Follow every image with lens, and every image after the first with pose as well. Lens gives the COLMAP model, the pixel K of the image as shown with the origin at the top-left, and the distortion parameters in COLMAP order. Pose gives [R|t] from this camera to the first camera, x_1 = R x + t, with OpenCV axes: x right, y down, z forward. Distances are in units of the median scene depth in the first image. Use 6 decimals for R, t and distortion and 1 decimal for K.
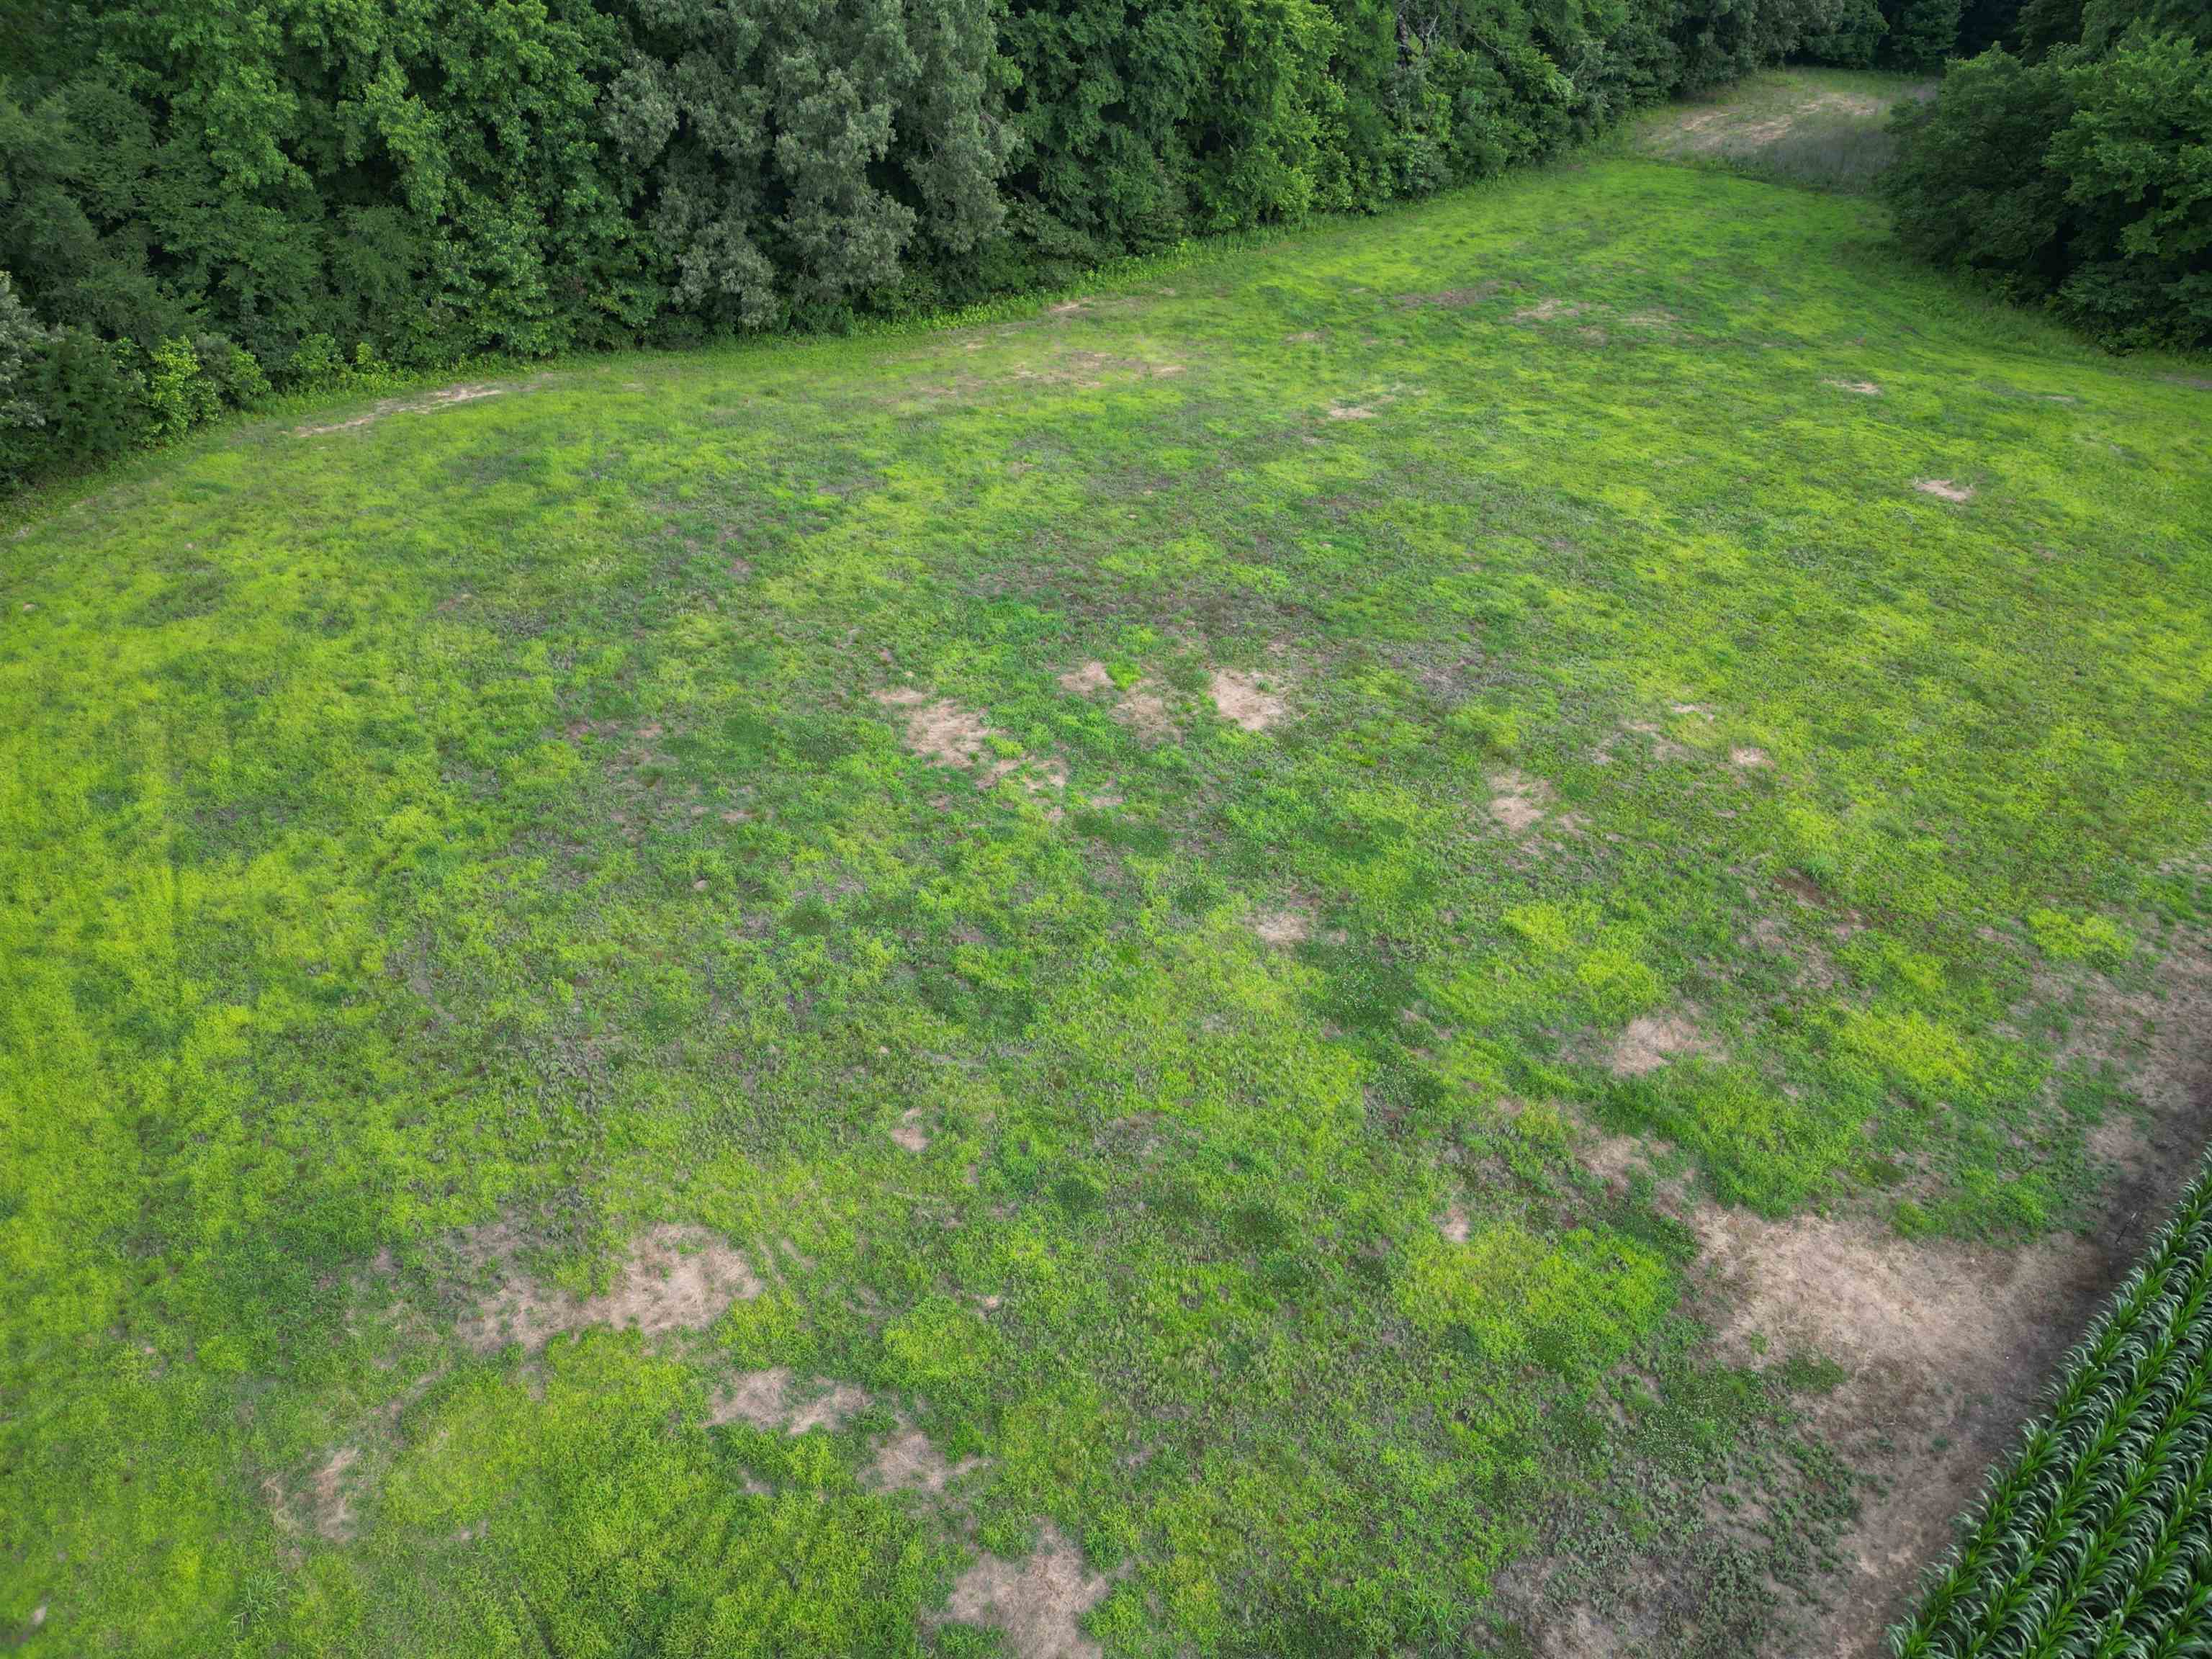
lens RADIAL K [[1541.0, 0, 1107.9], [0, 1541.0, 834.5], [0, 0, 1]] dist [0.075397, -0.072517]
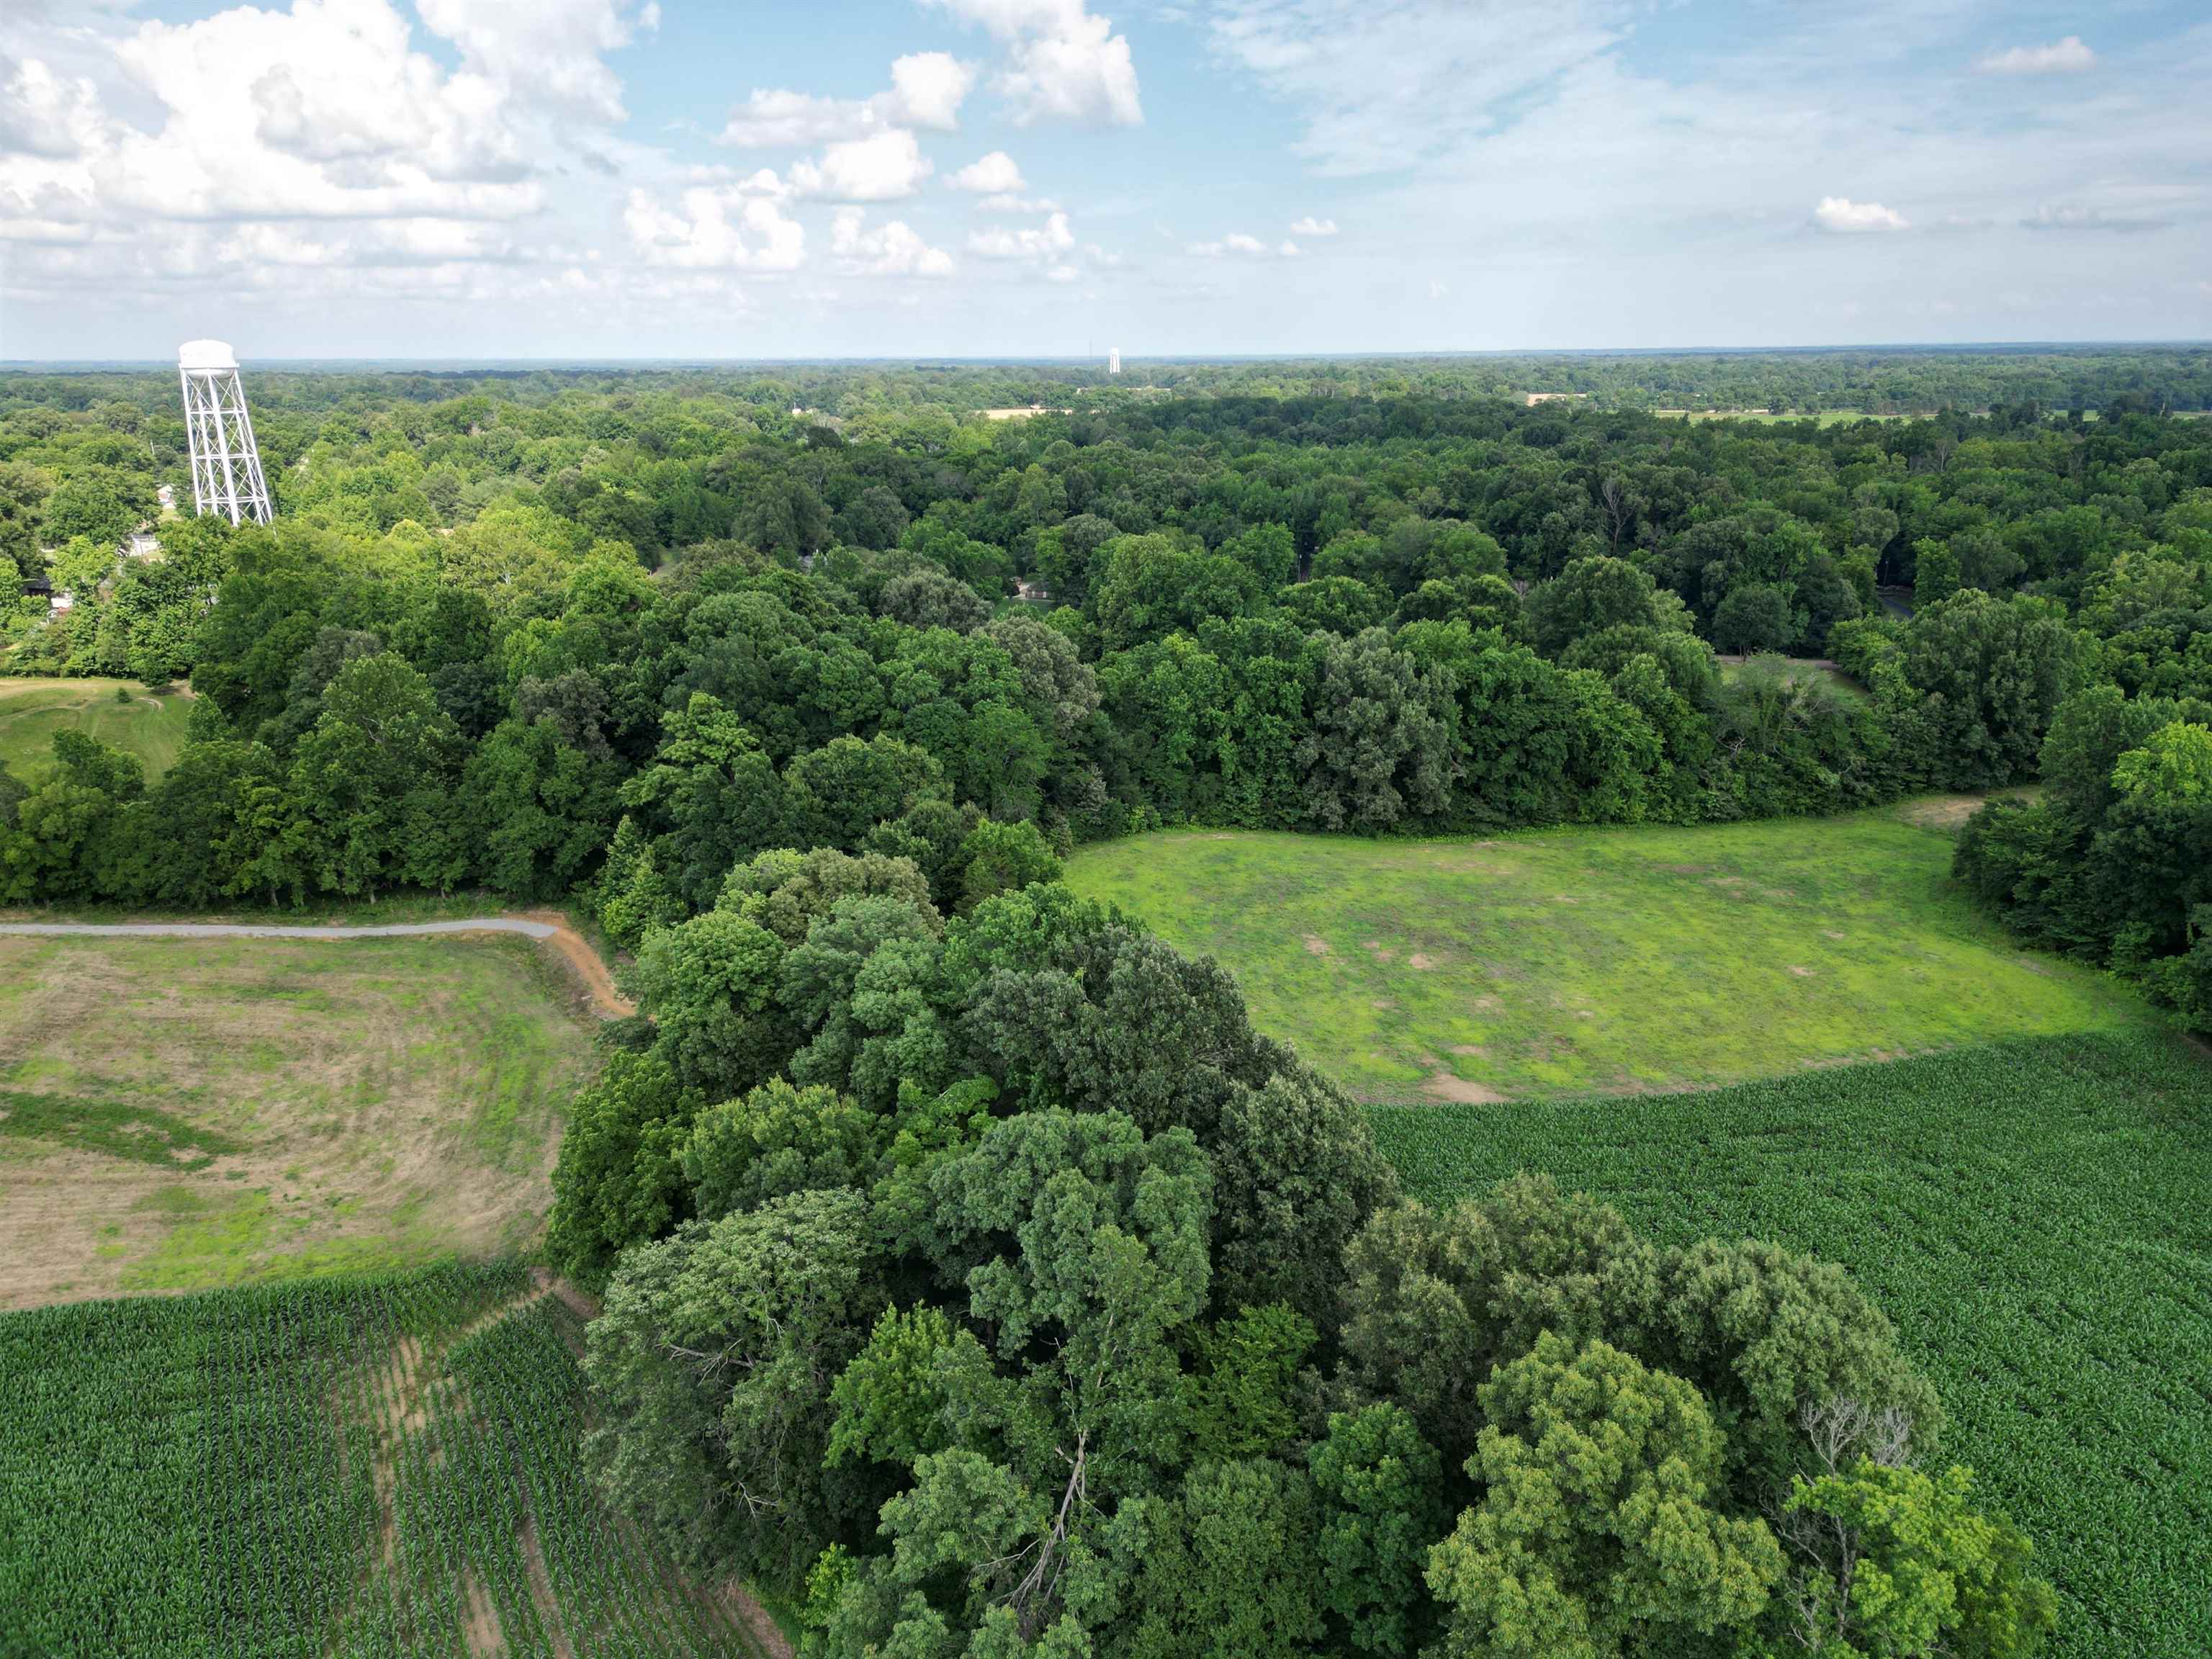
lens RADIAL K [[1541.0, 0, 1107.9], [0, 1541.0, 834.5], [0, 0, 1]] dist [0.075397, -0.072517]
pose [[0.869700, 0.144341, -0.472004, 0.668218], [-0.287436, 0.925511, -0.246596, 0.424247], [0.401251, 0.350136, 0.846406, -1.326869]]
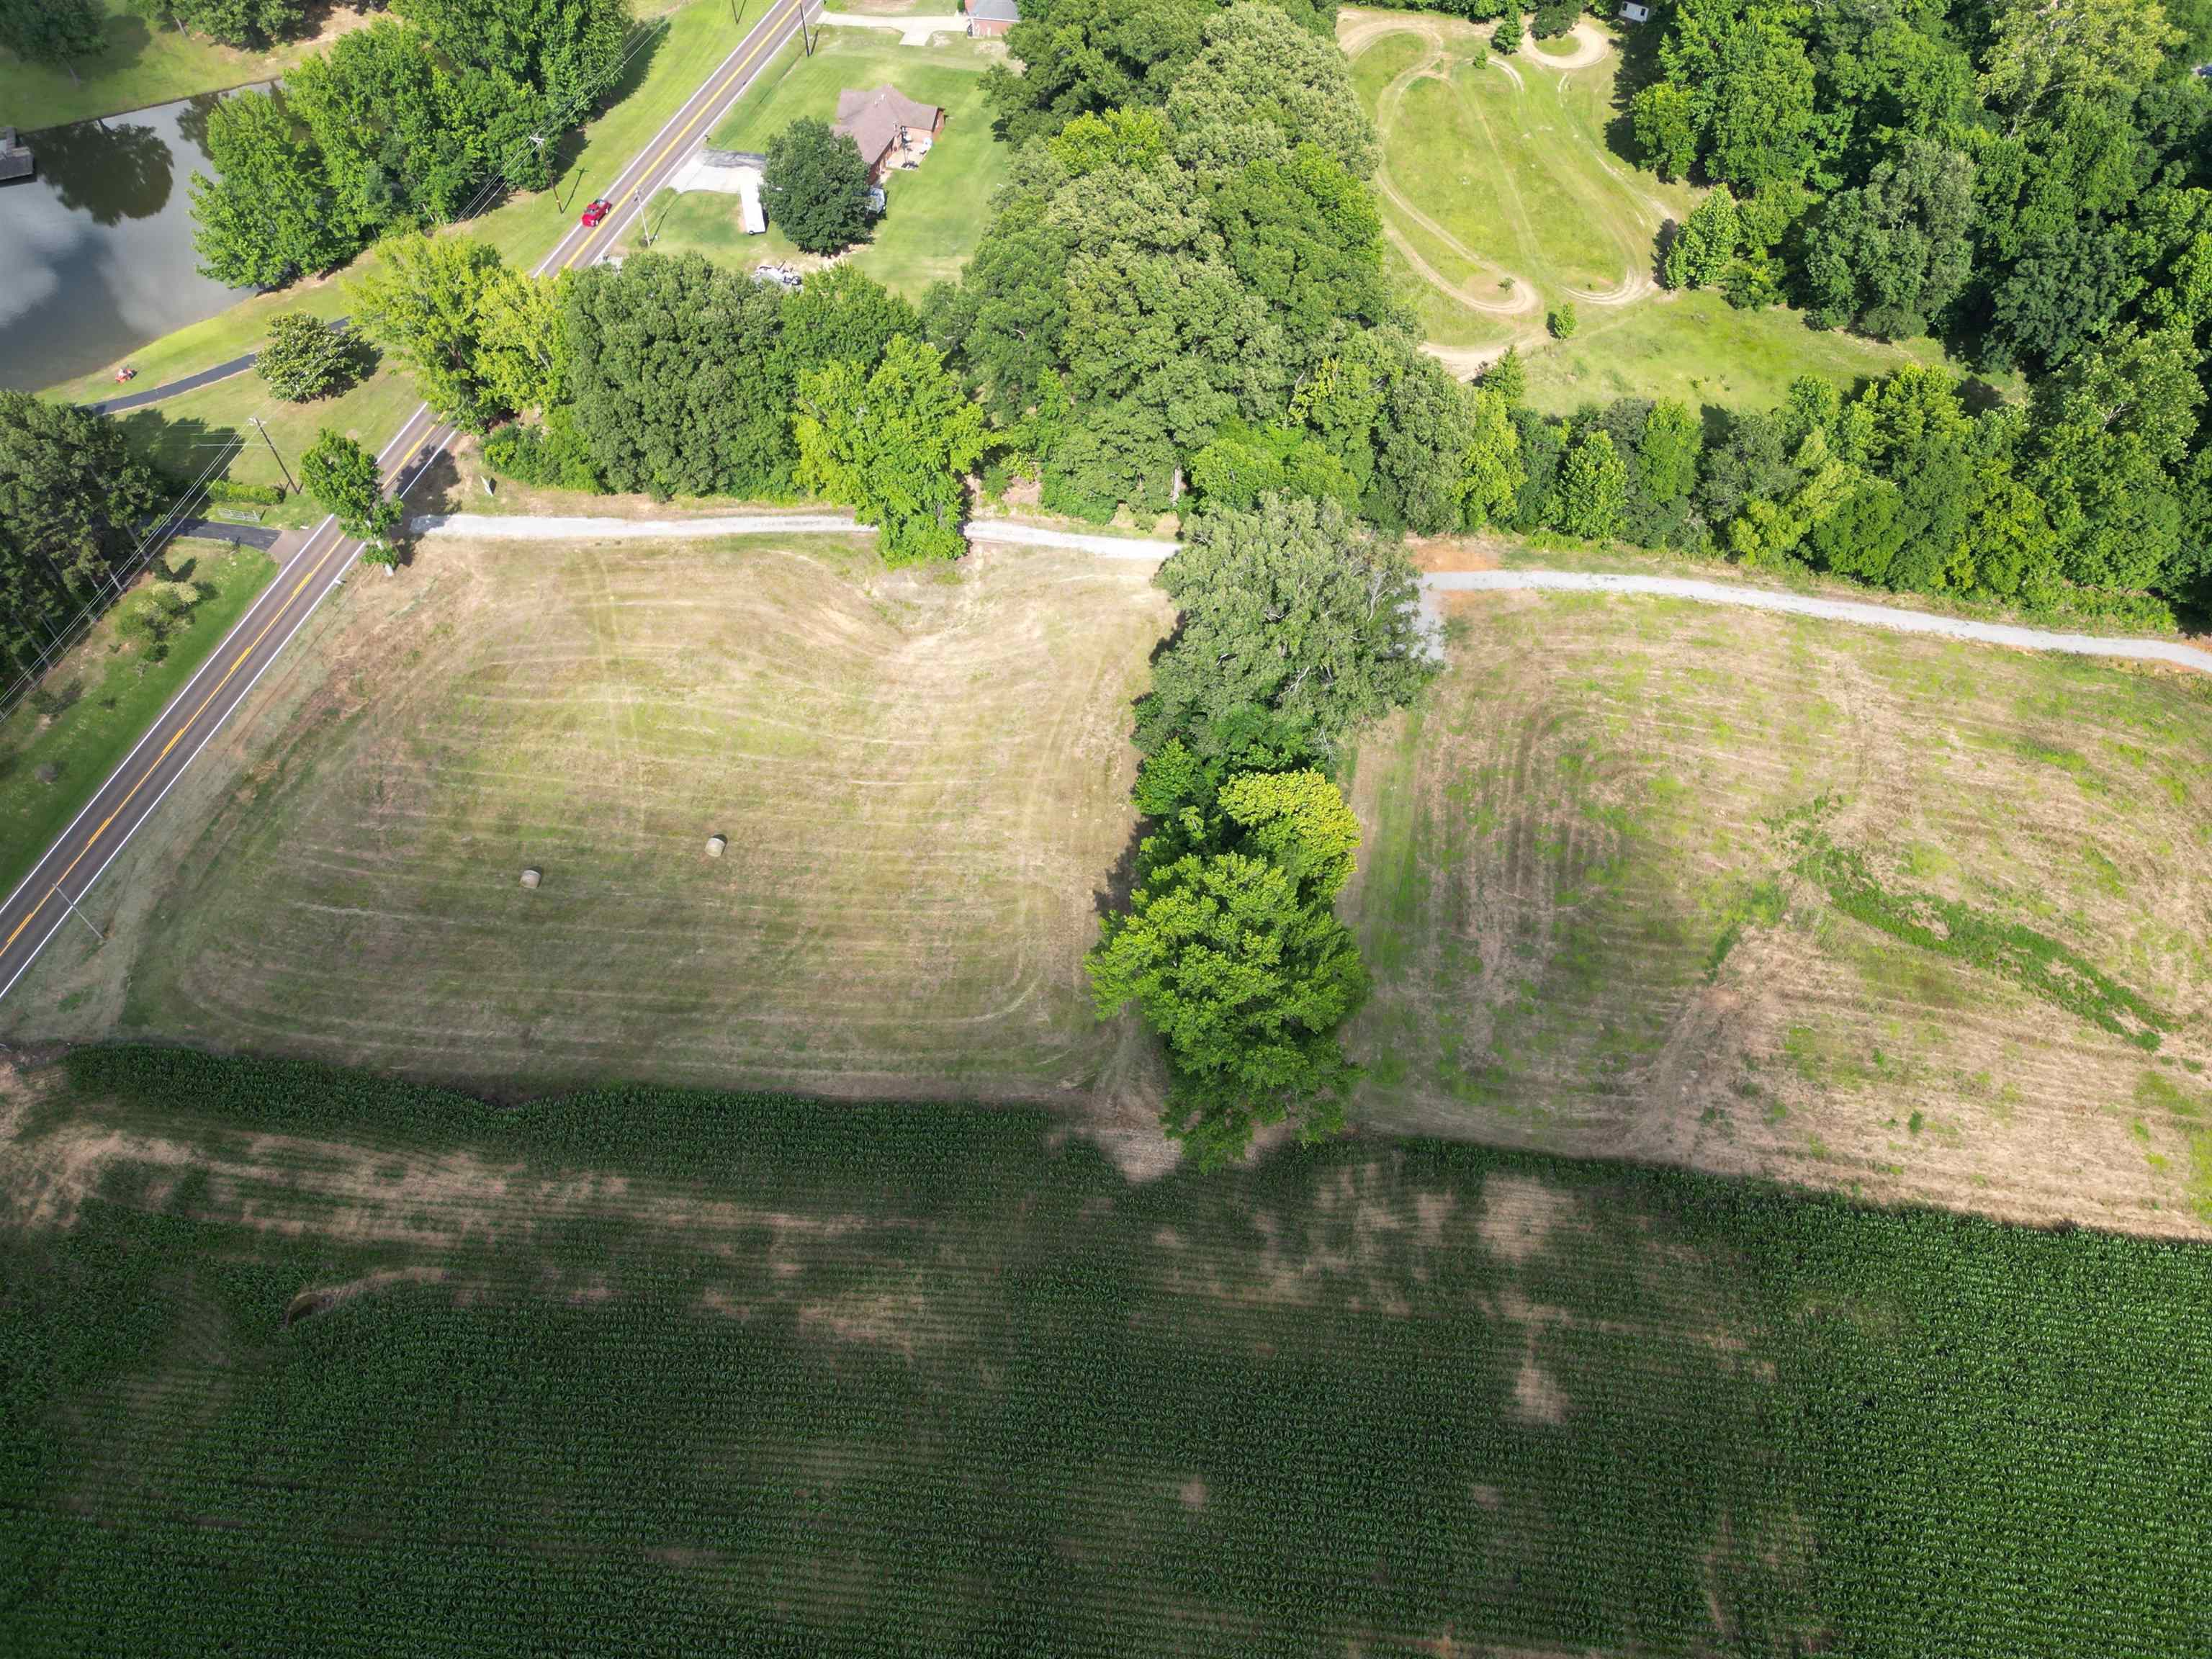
lens RADIAL K [[1538.5, 0, 1105.3], [0, 1538.5, 836.2], [0, 0, 1]] dist [0.067350, -0.064508]
pose [[0.645528, 0.598701, -0.474184, -0.989687], [-0.445956, 0.799517, 0.402364, 0.230312], [0.620014, -0.048272, 0.783105, -2.370332]]
